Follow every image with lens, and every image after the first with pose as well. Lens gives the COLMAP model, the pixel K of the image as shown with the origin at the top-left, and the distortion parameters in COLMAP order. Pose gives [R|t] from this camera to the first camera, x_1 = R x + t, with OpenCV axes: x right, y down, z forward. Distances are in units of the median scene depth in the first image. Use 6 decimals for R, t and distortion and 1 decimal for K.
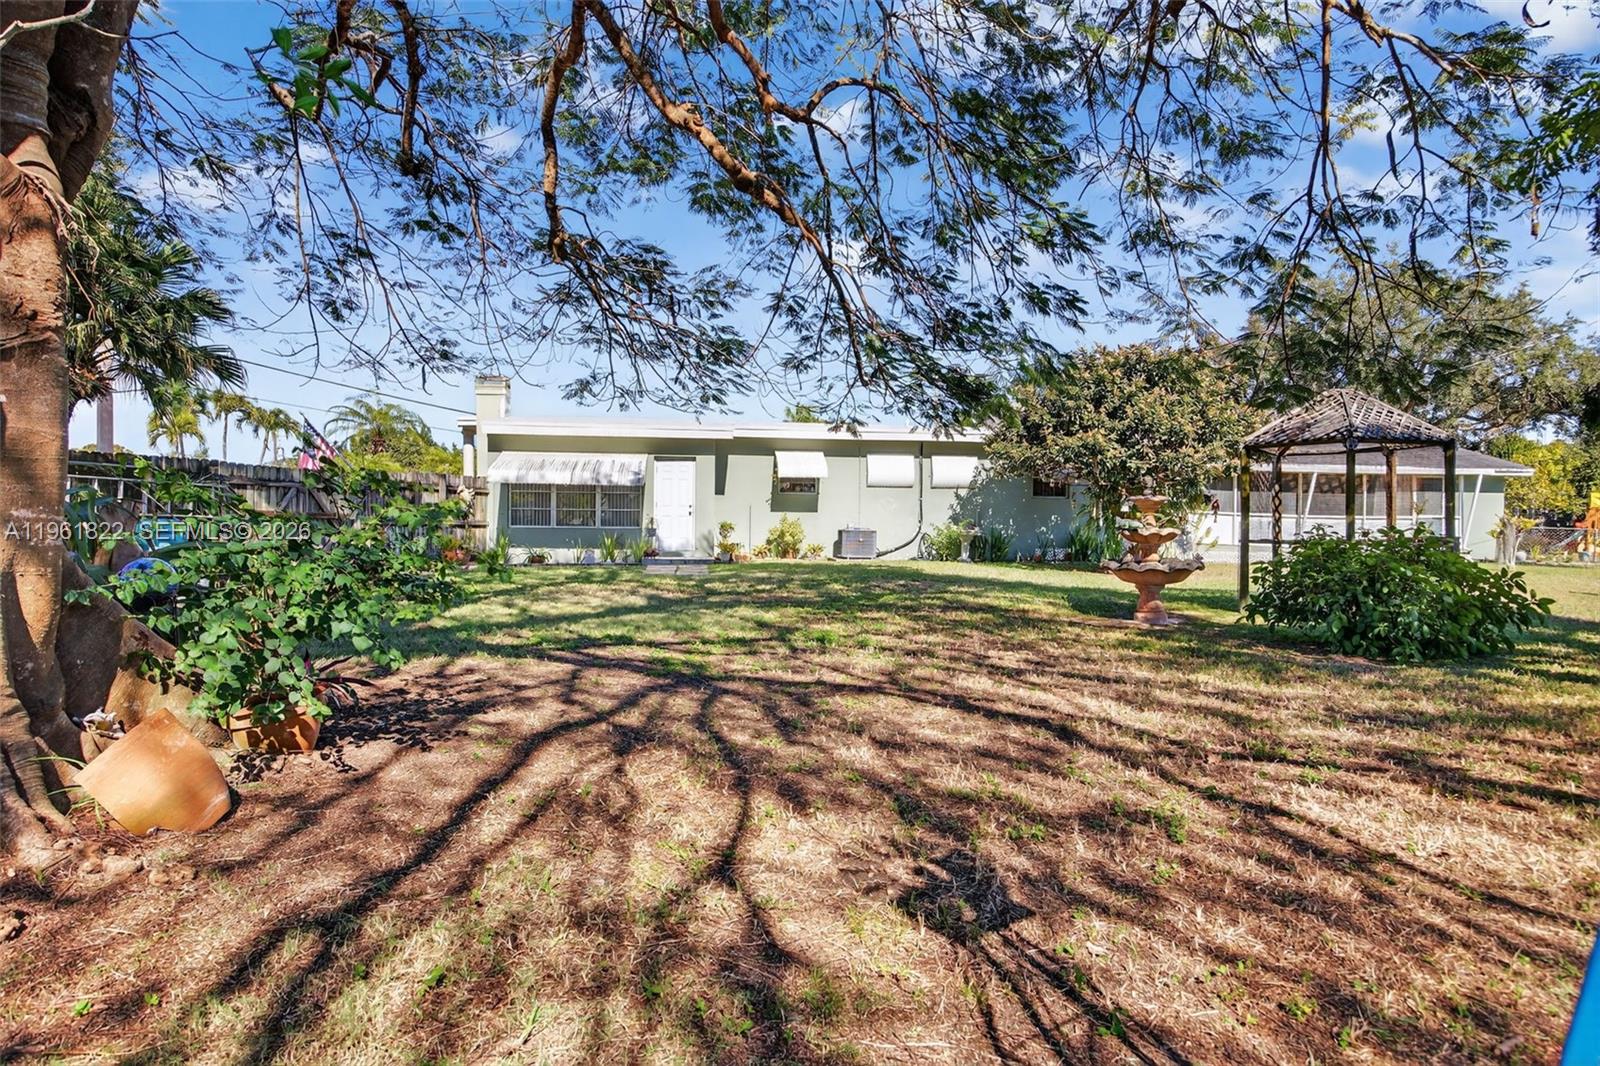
lens RADIAL K [[641.5, 0, 800.6], [0, 641.5, 487.3], [0, 0, 1]] dist [-0.001668, -0.000209]
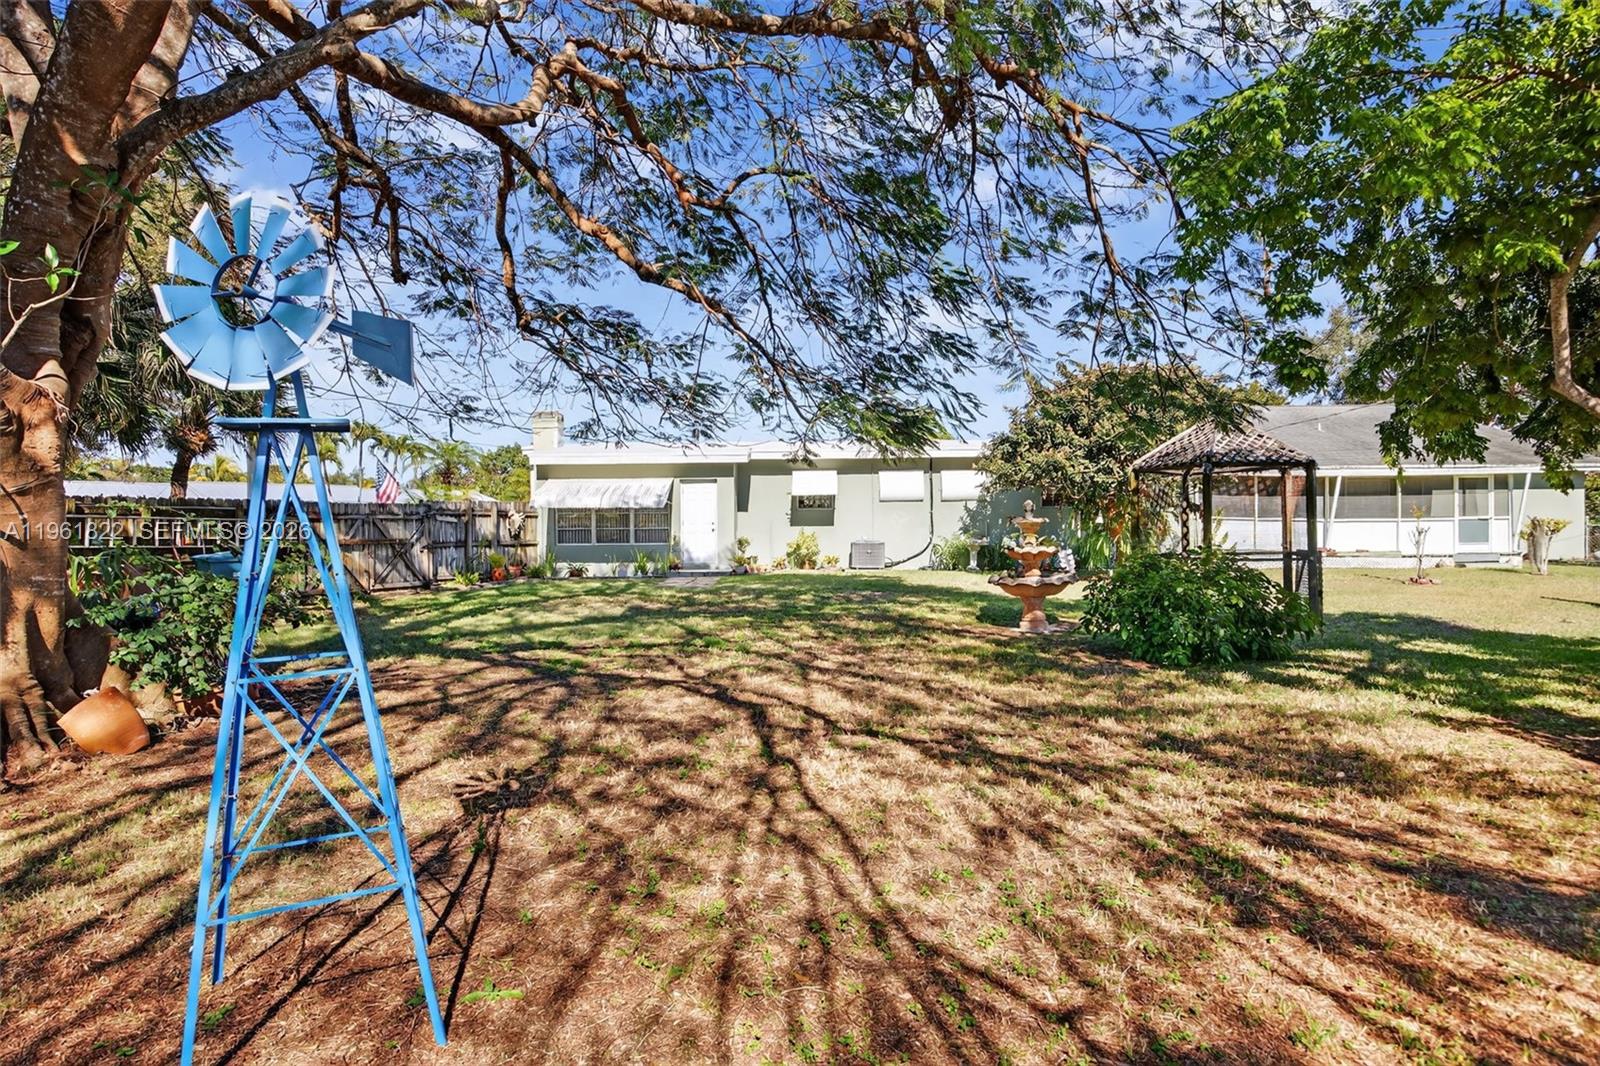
lens RADIAL K [[624.0, 0, 820.8], [0, 624.0, 495.6], [0, 0, 1]] dist [-0.002195, 0.000082]
pose [[0.994591, -0.023023, -0.101284, 0.160882], [0.023177, 0.999731, 0.000346, -0.019513], [0.101249, -0.002692, 0.994858, -0.072763]]
